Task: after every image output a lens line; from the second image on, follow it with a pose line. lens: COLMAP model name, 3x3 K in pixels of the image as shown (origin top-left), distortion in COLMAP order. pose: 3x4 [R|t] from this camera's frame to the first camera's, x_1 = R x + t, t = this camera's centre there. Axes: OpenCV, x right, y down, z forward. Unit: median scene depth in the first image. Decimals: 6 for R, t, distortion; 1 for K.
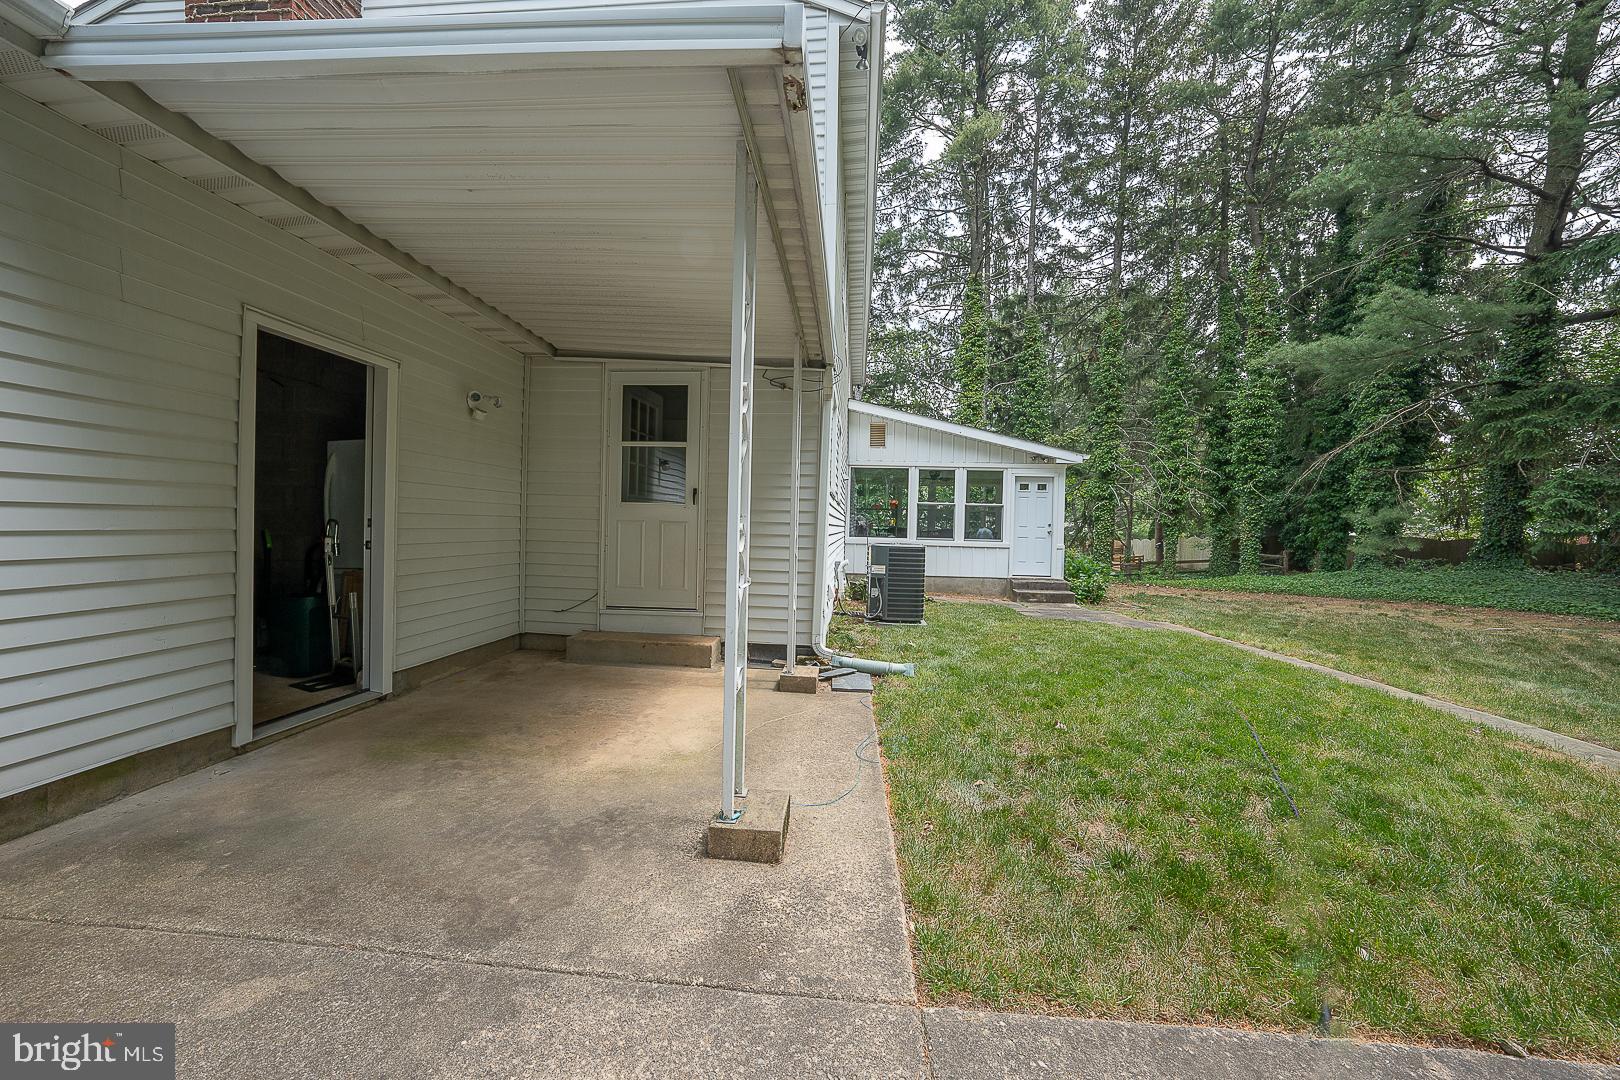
lens RADIAL K [[556.3, 0, 814.0], [0, 556.3, 538.8], [0, 0, 1]] dist [-0.001437, 0.000733]
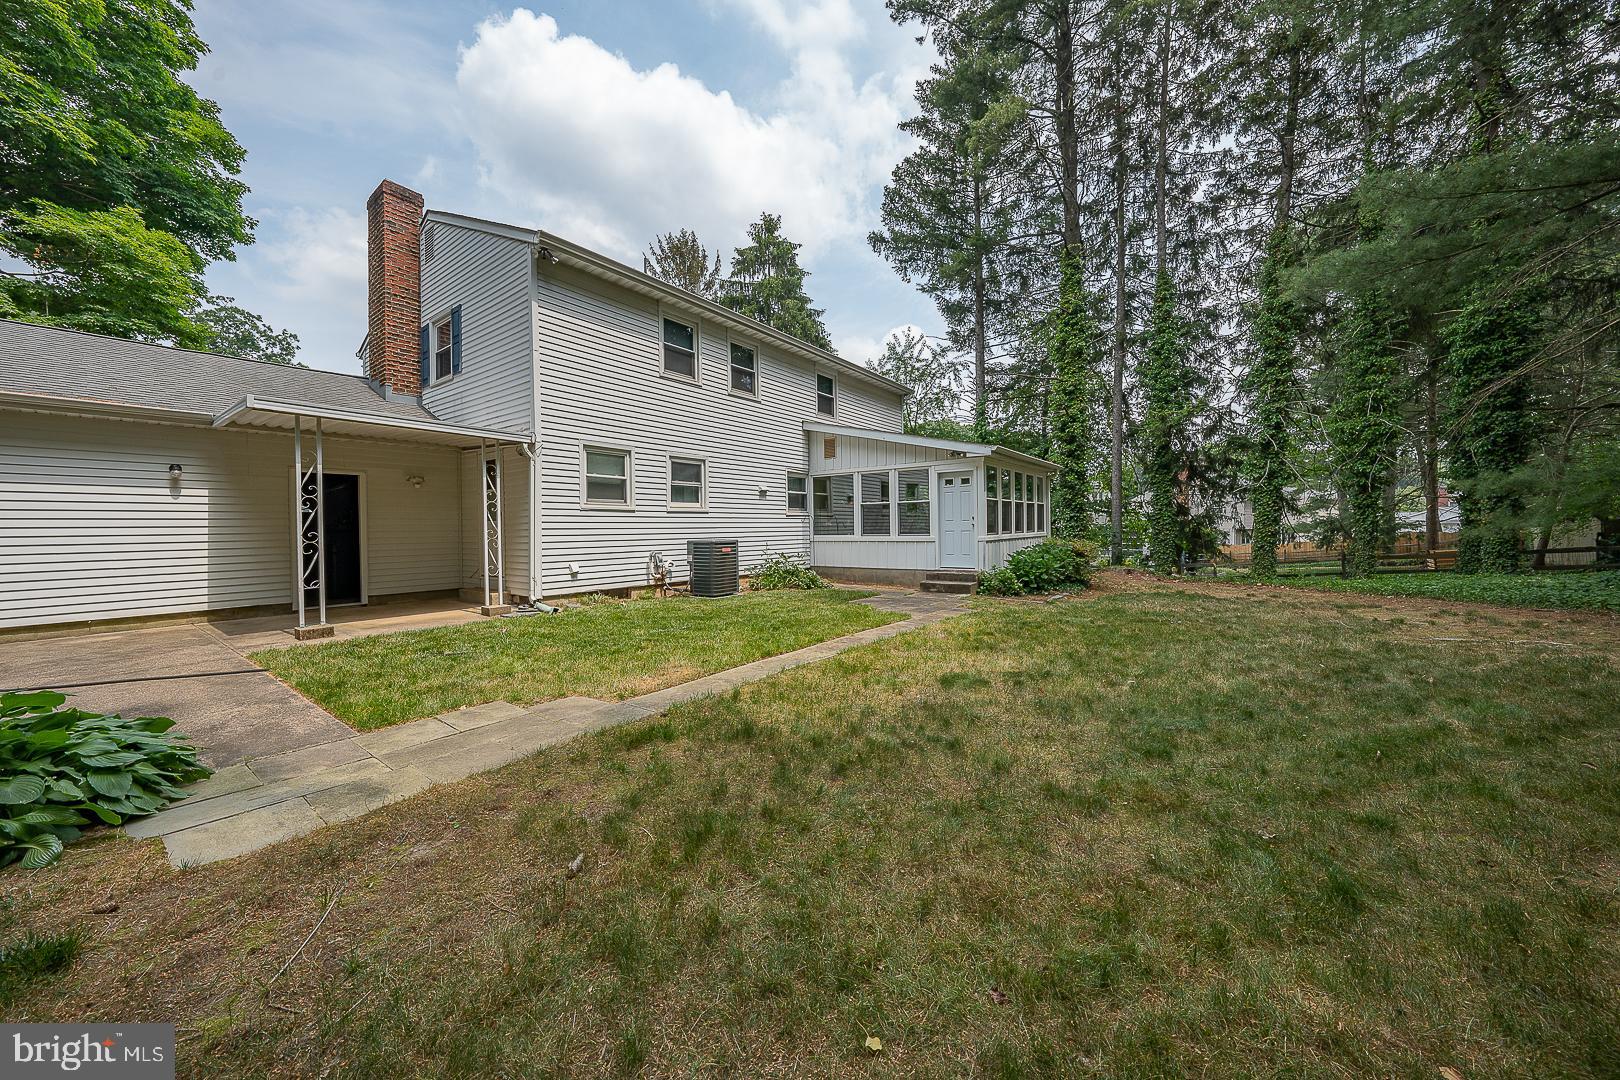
lens RADIAL K [[556.3, 0, 814.2], [0, 556.3, 536.7], [0, 0, 1]] dist [-0.001437, 0.000733]
pose [[0.841535, -0.030201, -0.539358, 0.726413], [0.024005, 0.999540, -0.018515, 0.021204], [0.539669, 0.002634, 0.841873, -0.011314]]
